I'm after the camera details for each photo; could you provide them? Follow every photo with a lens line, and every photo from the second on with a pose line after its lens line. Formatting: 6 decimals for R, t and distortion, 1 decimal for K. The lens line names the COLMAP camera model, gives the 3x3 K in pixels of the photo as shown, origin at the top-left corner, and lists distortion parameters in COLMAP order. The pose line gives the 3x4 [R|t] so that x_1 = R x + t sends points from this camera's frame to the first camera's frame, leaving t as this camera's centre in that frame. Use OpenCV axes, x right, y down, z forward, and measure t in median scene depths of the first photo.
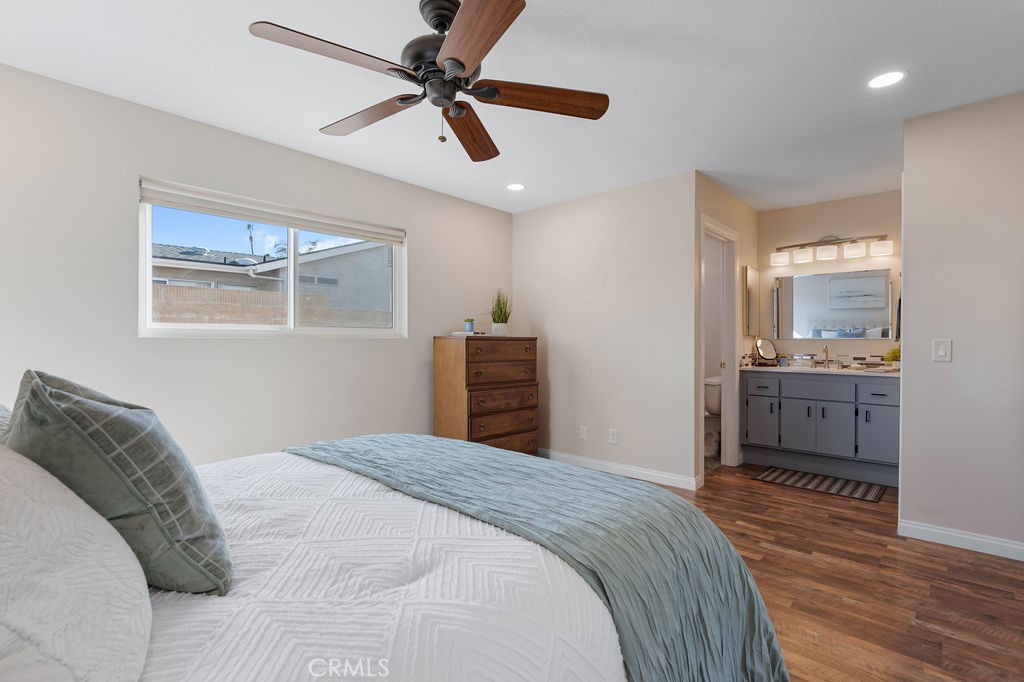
lens RADIAL K [[475.0, 0, 512.0], [0, 475.0, 341.0], [0, 0, 1]] dist [-0.001314, 0.000145]
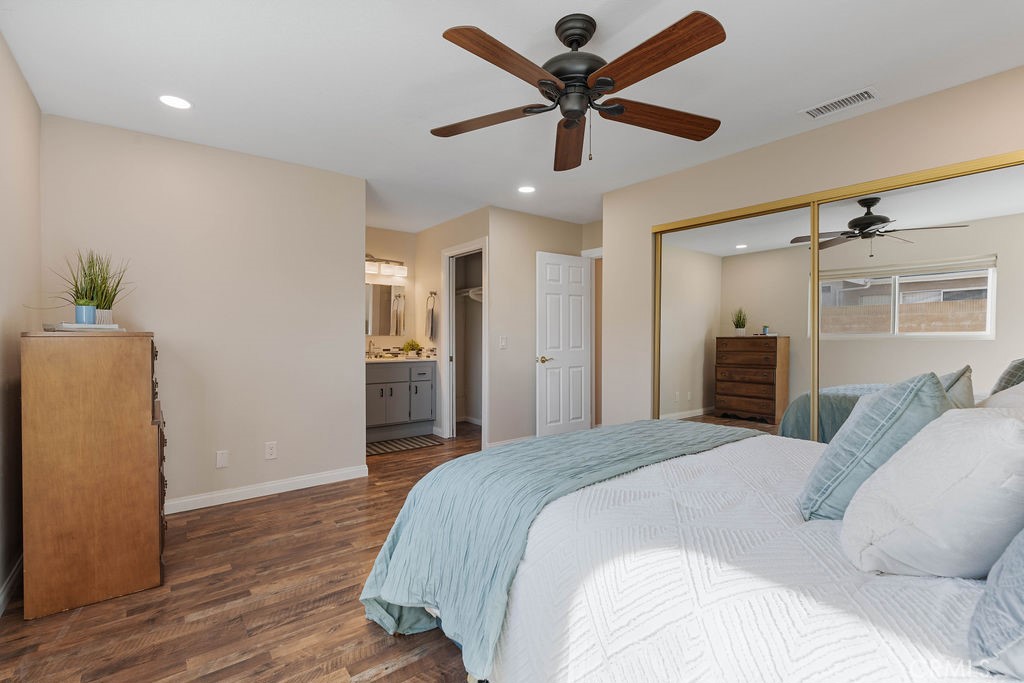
lens RADIAL K [[470.5, 0, 514.8], [0, 470.5, 342.9], [0, 0, 1]] dist [-0.003145, 0.000311]
pose [[0.177535, -0.018013, 0.983950, -0.565137], [0.002160, 0.999837, 0.017914, -0.006685], [-0.984112, -0.001055, 0.177545, 0.443850]]
